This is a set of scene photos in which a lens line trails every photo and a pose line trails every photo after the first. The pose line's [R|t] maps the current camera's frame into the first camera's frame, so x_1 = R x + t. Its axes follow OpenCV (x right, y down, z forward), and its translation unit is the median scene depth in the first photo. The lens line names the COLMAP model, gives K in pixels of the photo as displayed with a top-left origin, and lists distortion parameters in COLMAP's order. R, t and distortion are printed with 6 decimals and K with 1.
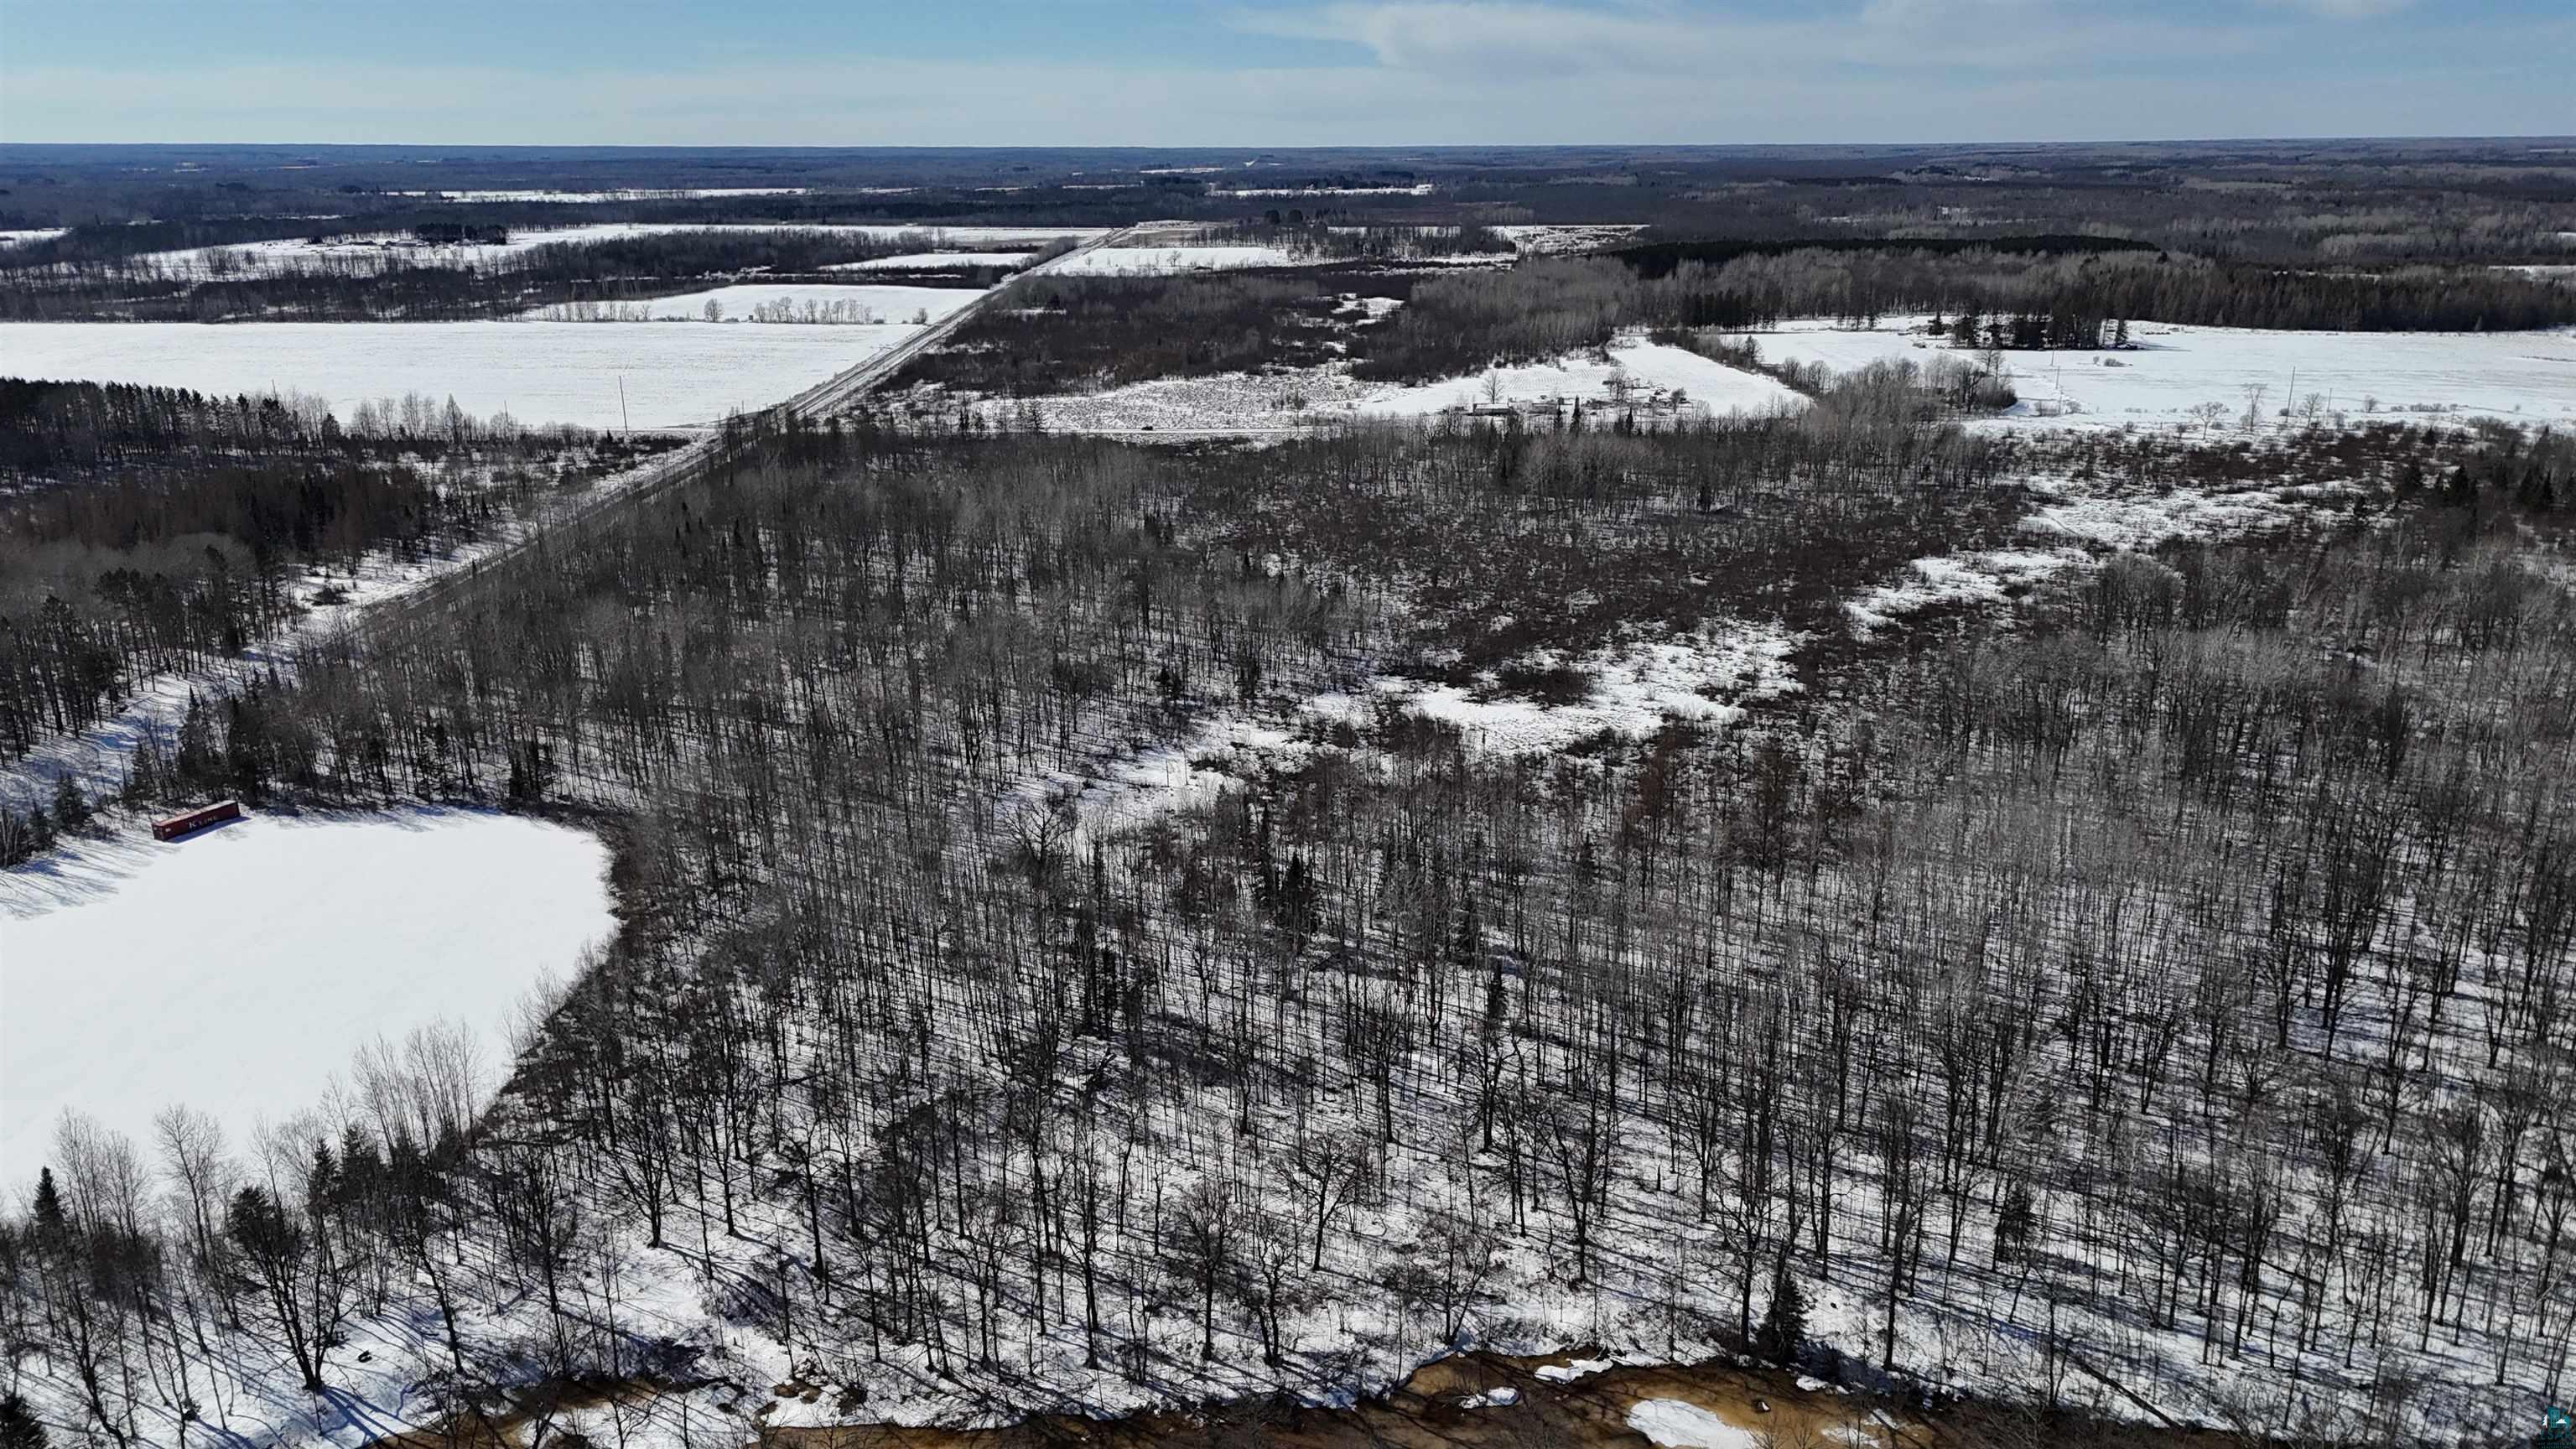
lens RADIAL K [[1876.4, 0, 1288.0], [0, 1876.4, 724.5], [0, 0, 1]] dist [0.078672, -0.075412]
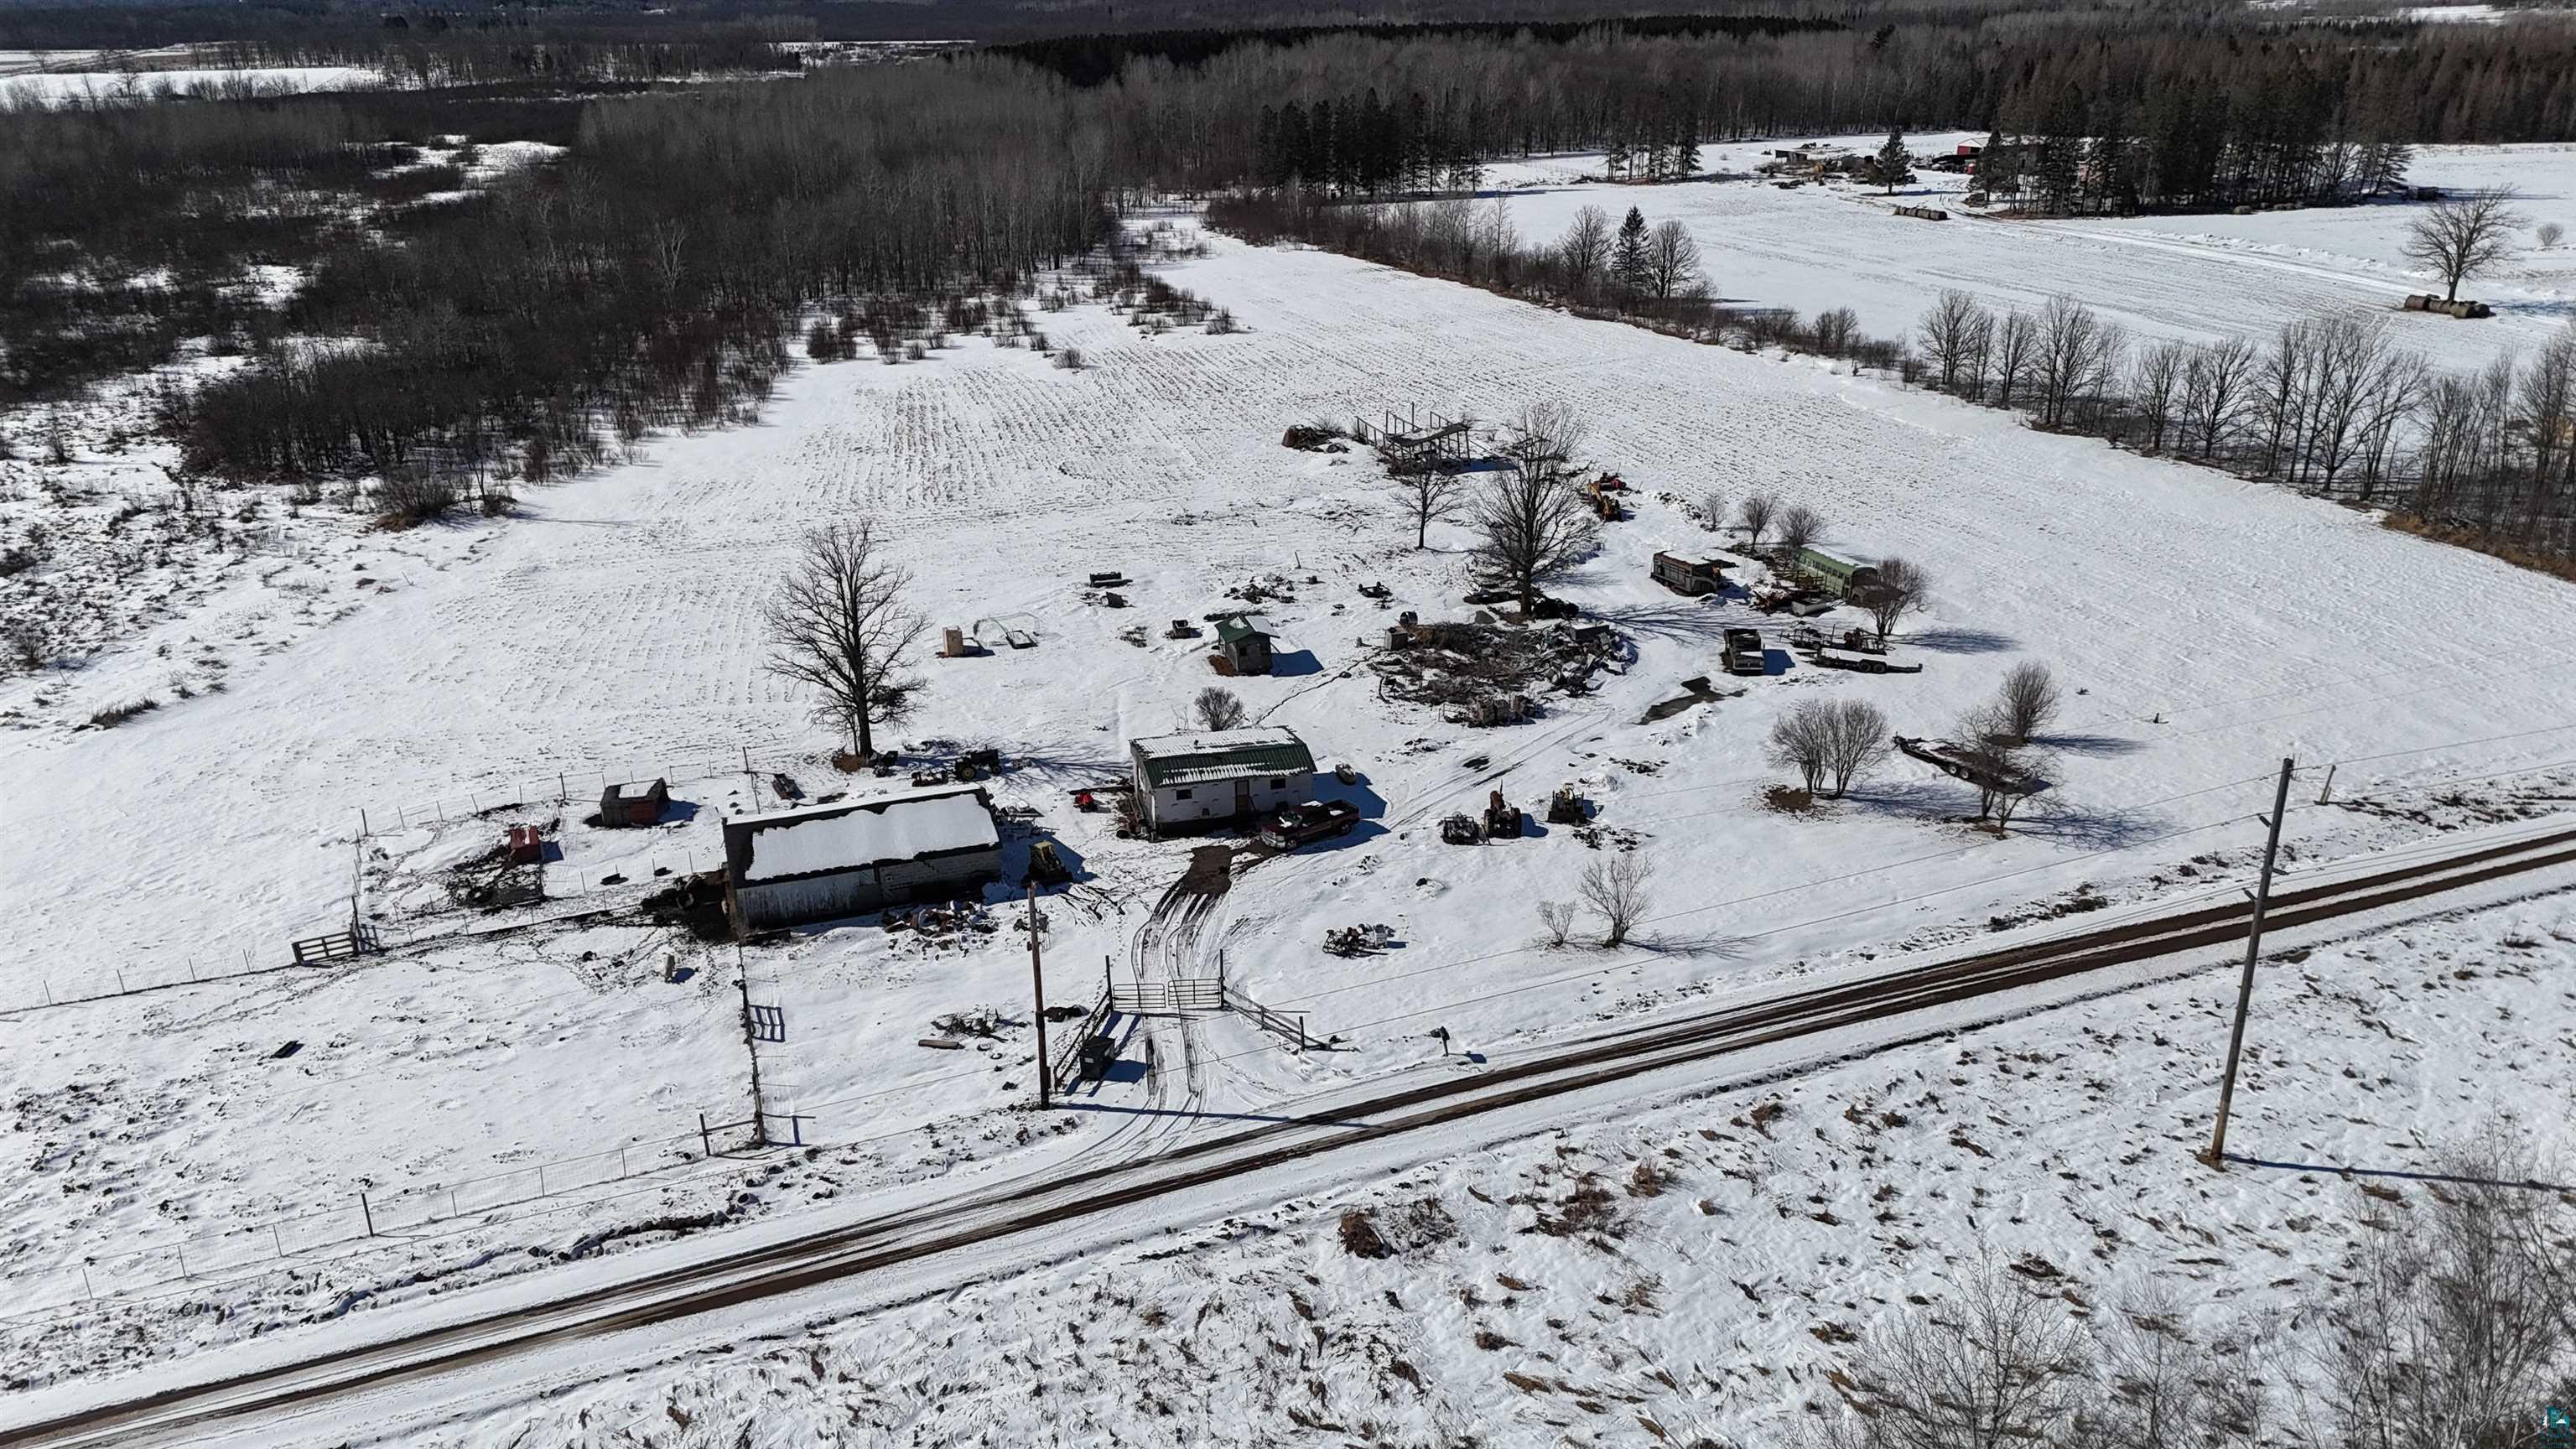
lens RADIAL K [[1876.4, 0, 1288.0], [0, 1876.4, 724.5], [0, 0, 1]] dist [0.078672, -0.075412]
pose [[0.935190, -0.133444, 0.328044, 0.041996], [0.109763, 0.989896, 0.089765, -0.084615], [-0.336708, -0.047940, 0.940388, 0.391061]]
